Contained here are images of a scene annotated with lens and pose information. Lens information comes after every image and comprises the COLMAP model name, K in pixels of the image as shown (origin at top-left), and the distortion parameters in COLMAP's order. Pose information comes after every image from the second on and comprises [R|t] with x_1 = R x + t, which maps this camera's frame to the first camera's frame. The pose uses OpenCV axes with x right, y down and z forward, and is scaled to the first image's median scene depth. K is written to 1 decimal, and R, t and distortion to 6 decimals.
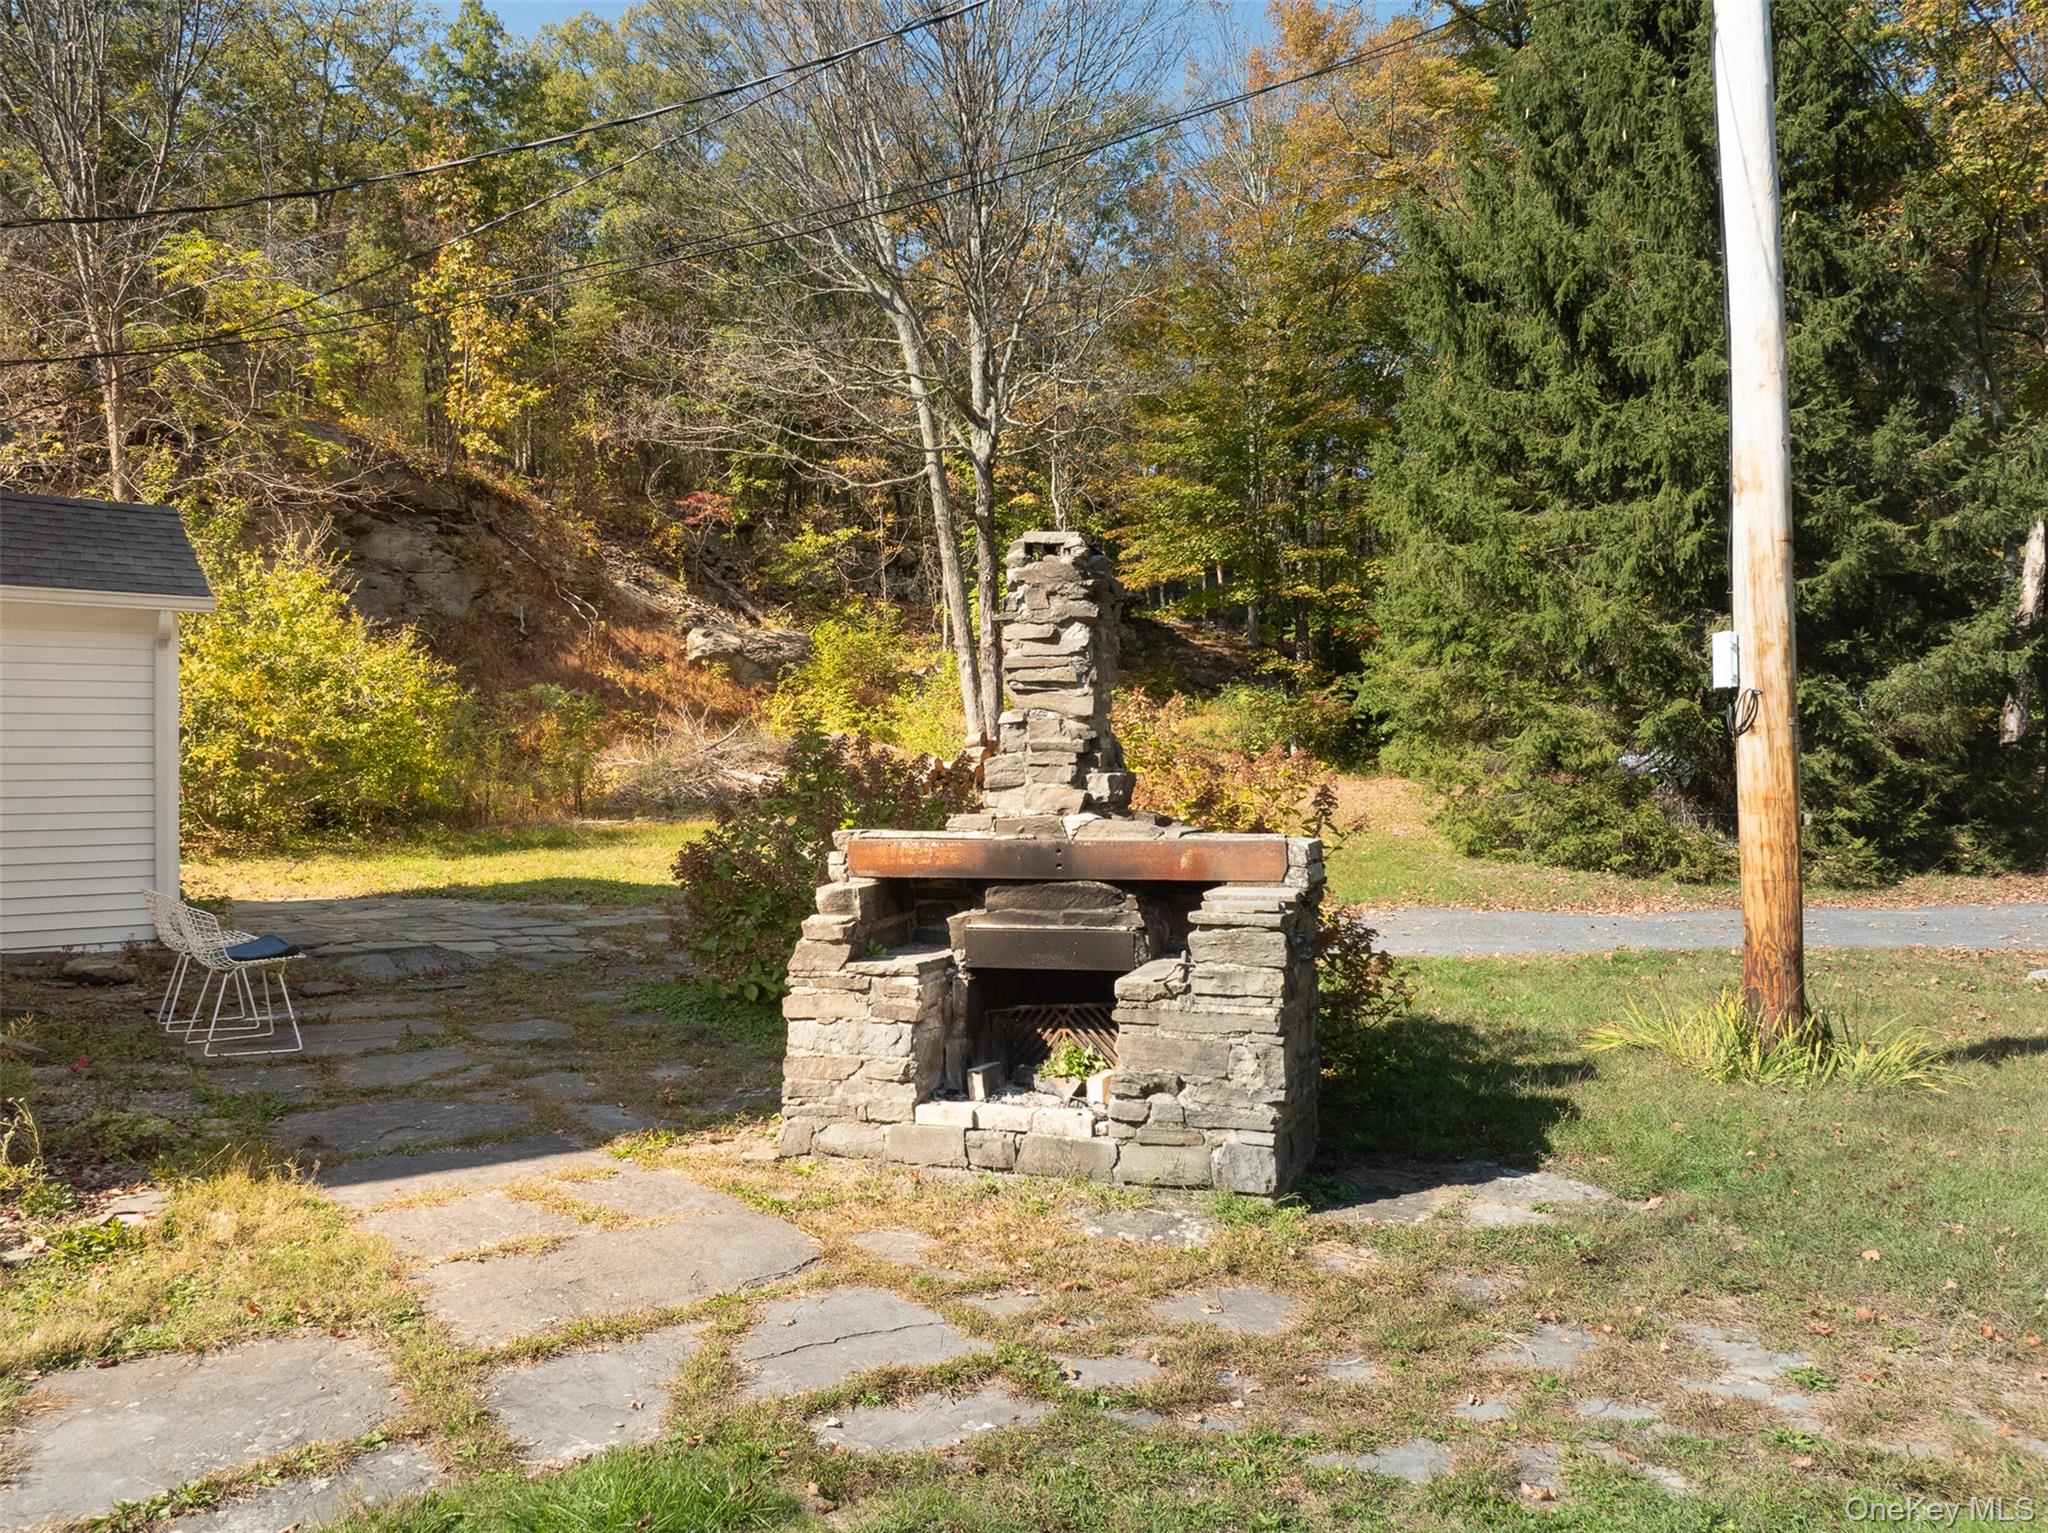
lens RADIAL K [[1585.9, 0, 1025.8], [0, 1585.9, 774.4], [0, 0, 1]] dist [-0.013671, -0.073683]
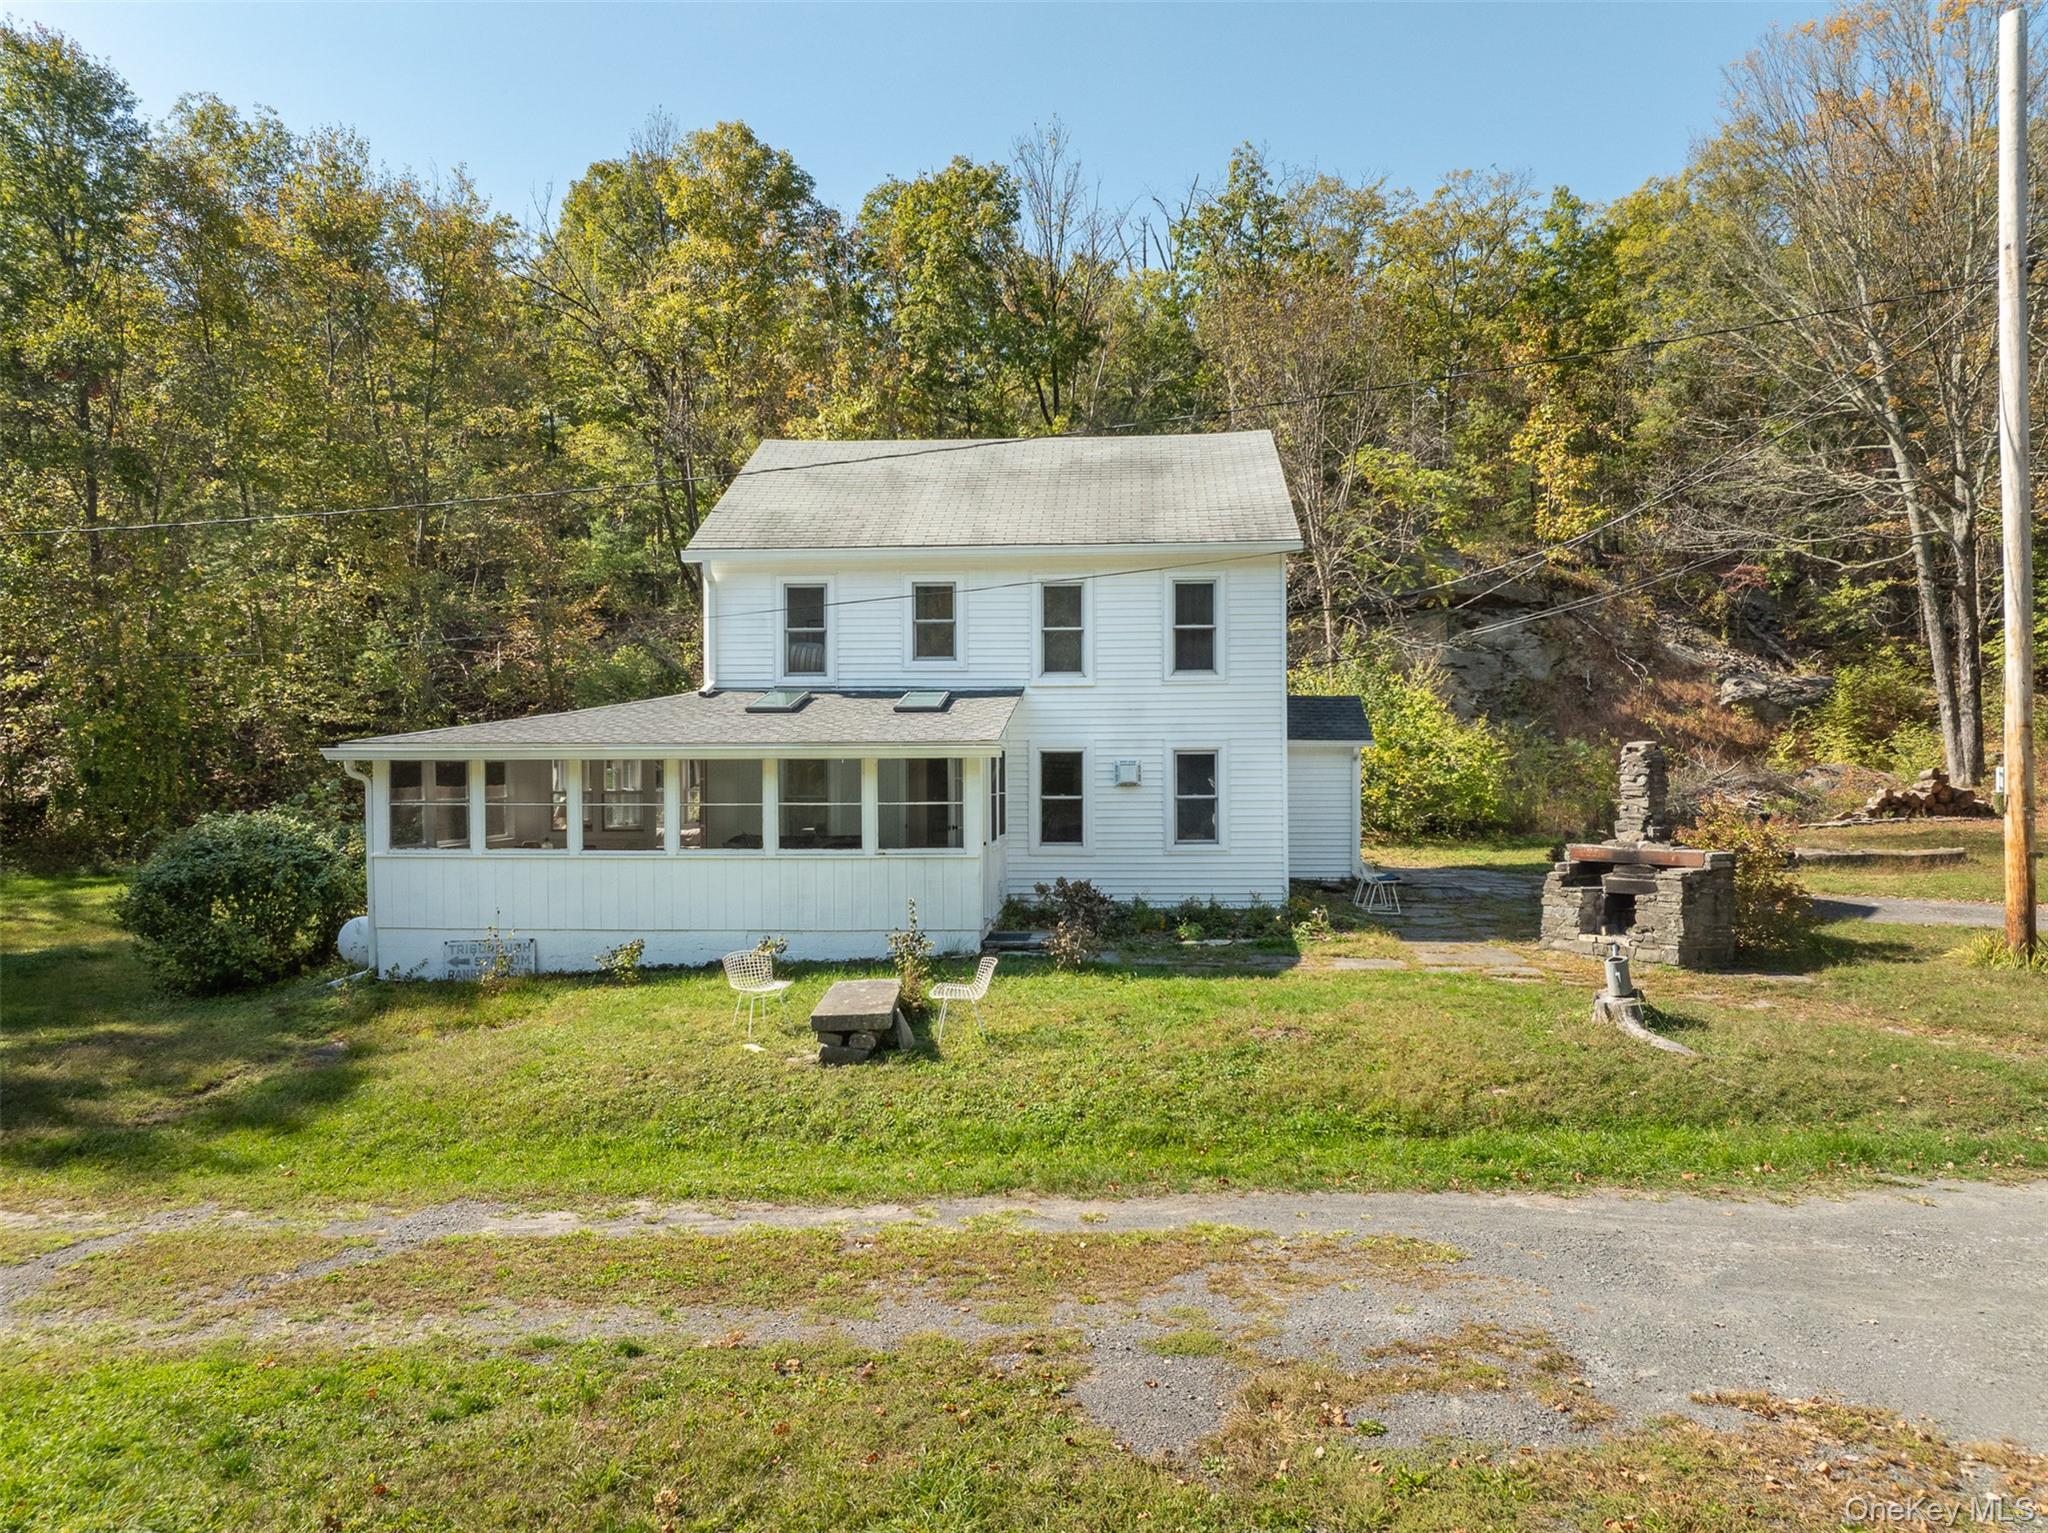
lens RADIAL K [[1585.9, 0, 1025.8], [0, 1585.9, 774.4], [0, 0, 1]] dist [-0.013671, -0.073683]
pose [[0.765431, 0.008356, -0.643463, 0.191629], [-0.007243, 0.999964, 0.004370, -0.018976], [0.643477, 0.001316, 0.765464, -0.361870]]
